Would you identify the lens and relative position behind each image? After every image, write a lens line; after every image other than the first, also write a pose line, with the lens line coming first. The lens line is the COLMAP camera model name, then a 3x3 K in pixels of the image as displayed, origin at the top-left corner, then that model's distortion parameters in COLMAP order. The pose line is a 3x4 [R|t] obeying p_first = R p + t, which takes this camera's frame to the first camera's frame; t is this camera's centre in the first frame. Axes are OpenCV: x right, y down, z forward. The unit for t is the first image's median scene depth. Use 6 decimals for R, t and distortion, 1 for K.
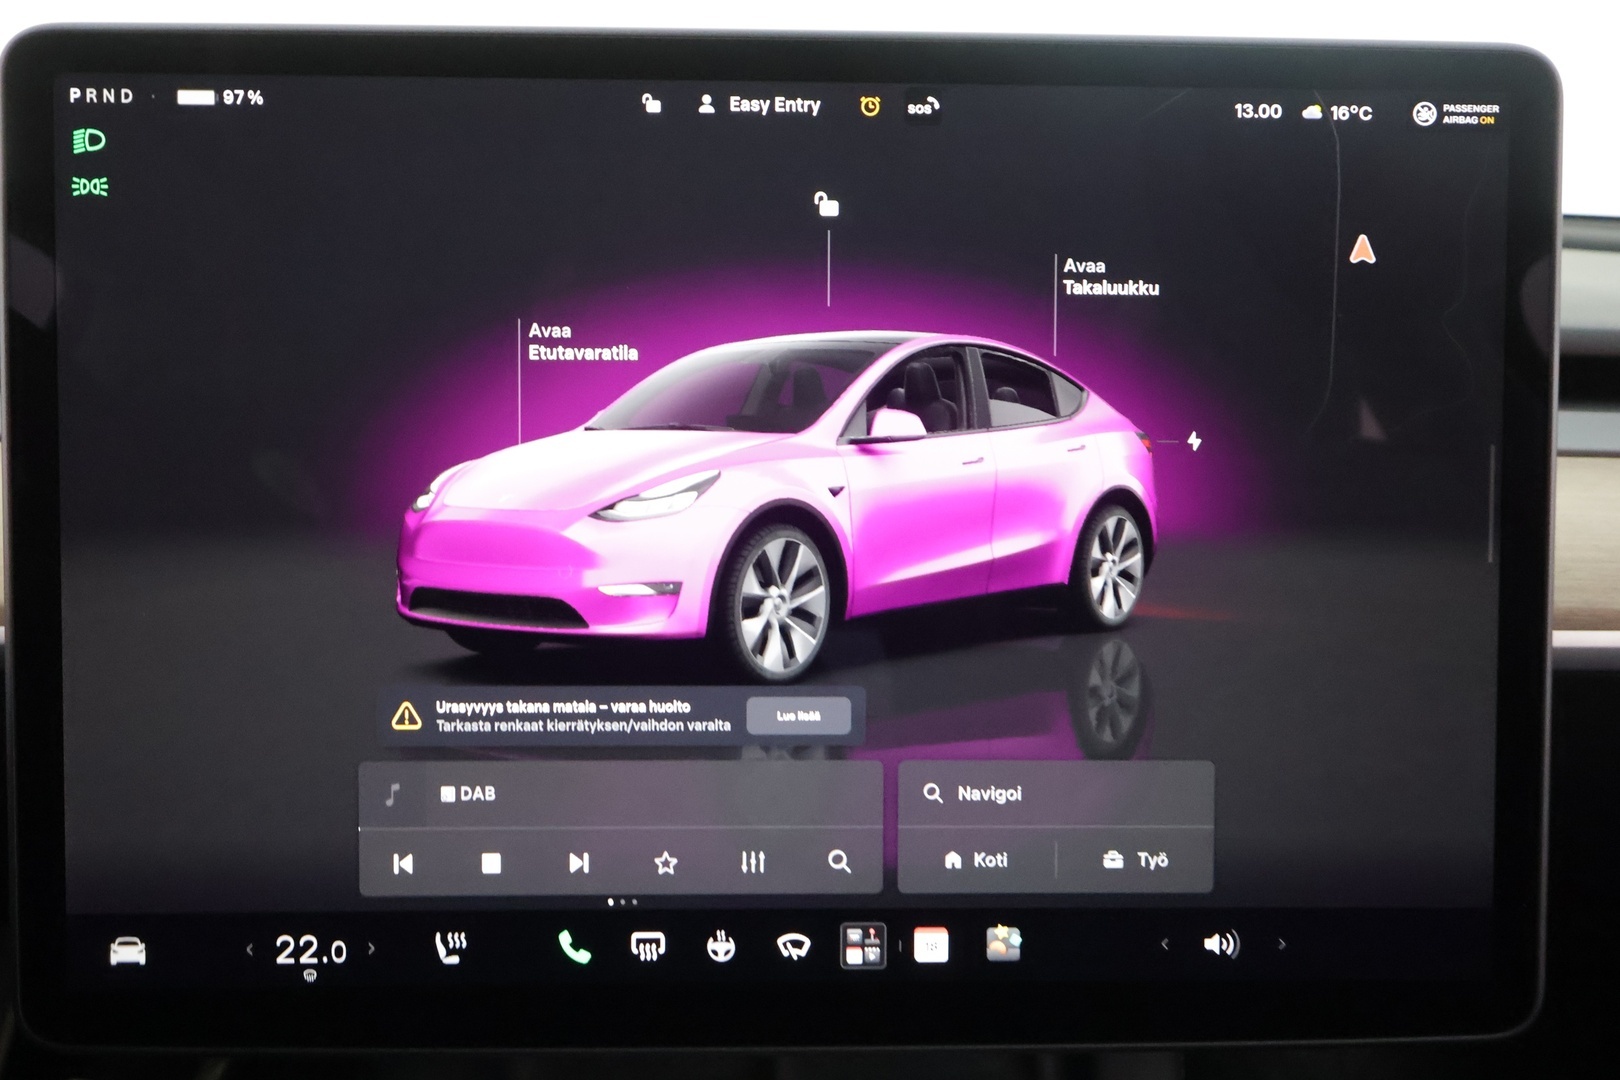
lens RADIAL K [[1297.3, 0, 747.2], [0, 1297.3, 551.5], [0, 0, 1]] dist [-0.013936, 0.001915]
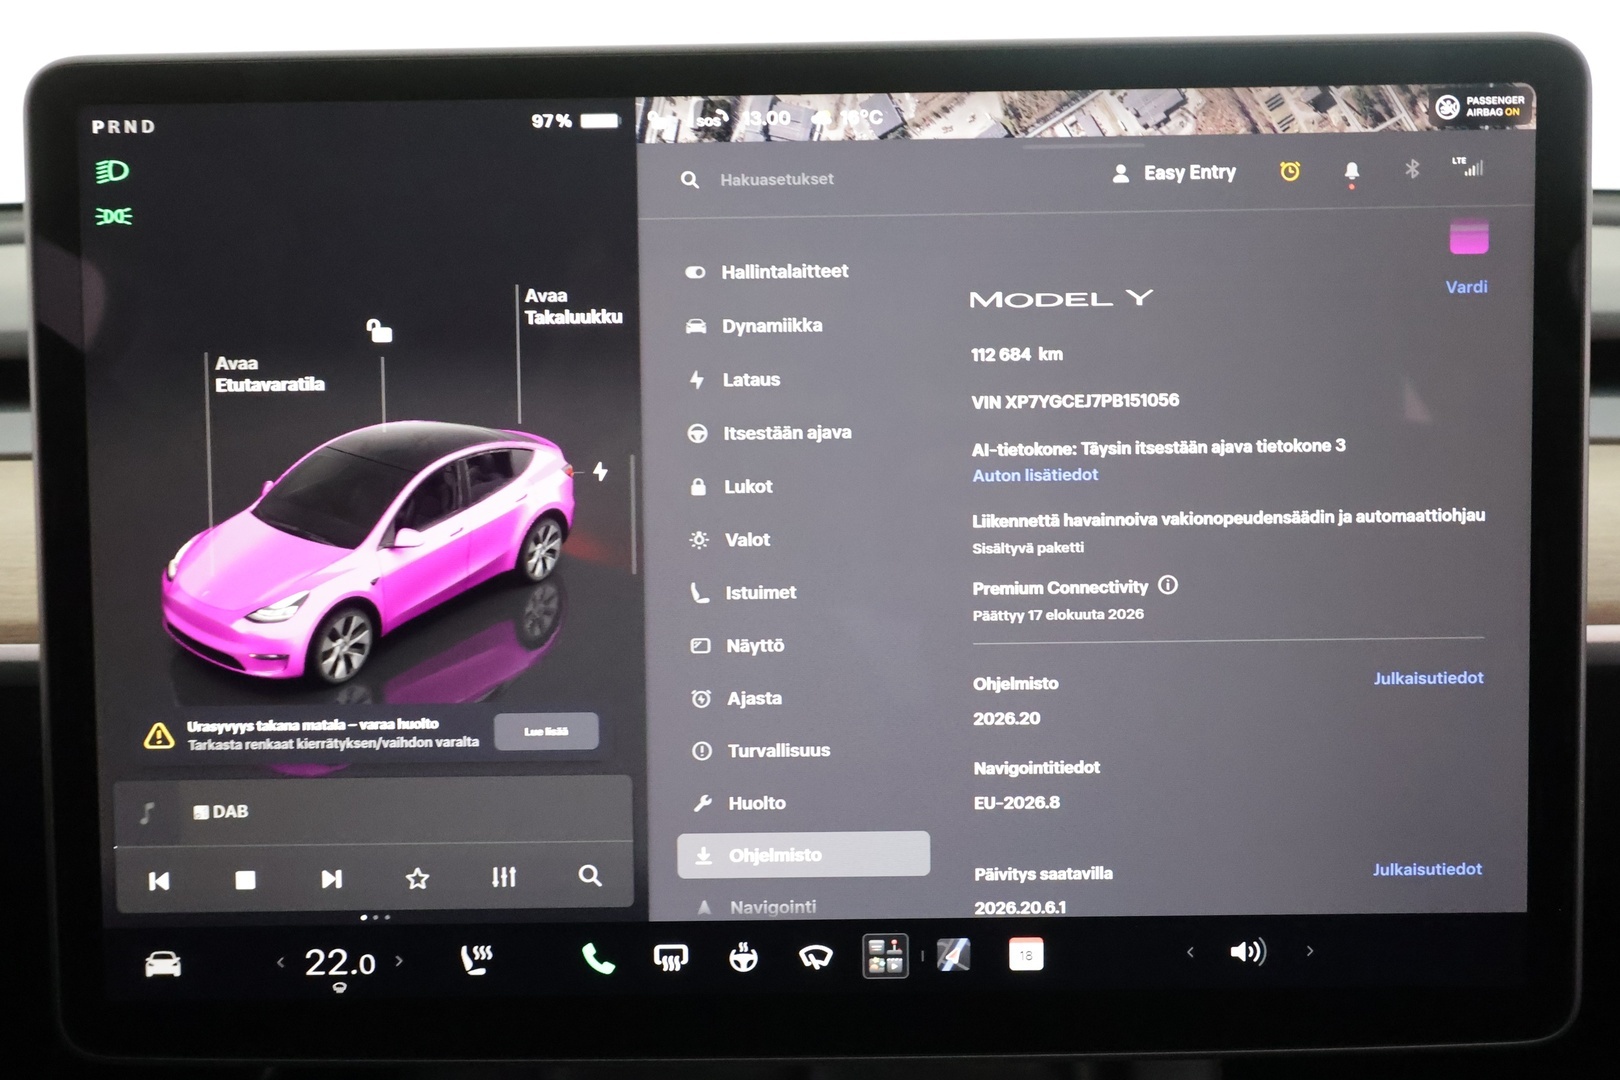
lens RADIAL K [[1297.3, 0, 806.4], [0, 1297.3, 534.2], [0, 0, 1]] dist [-0.013936, 0.001915]
pose [[0.998756, -0.021219, -0.045124, 0.292258], [0.020404, 0.999621, -0.018454, -0.005000], [0.045498, 0.017510, 0.998811, -0.008006]]
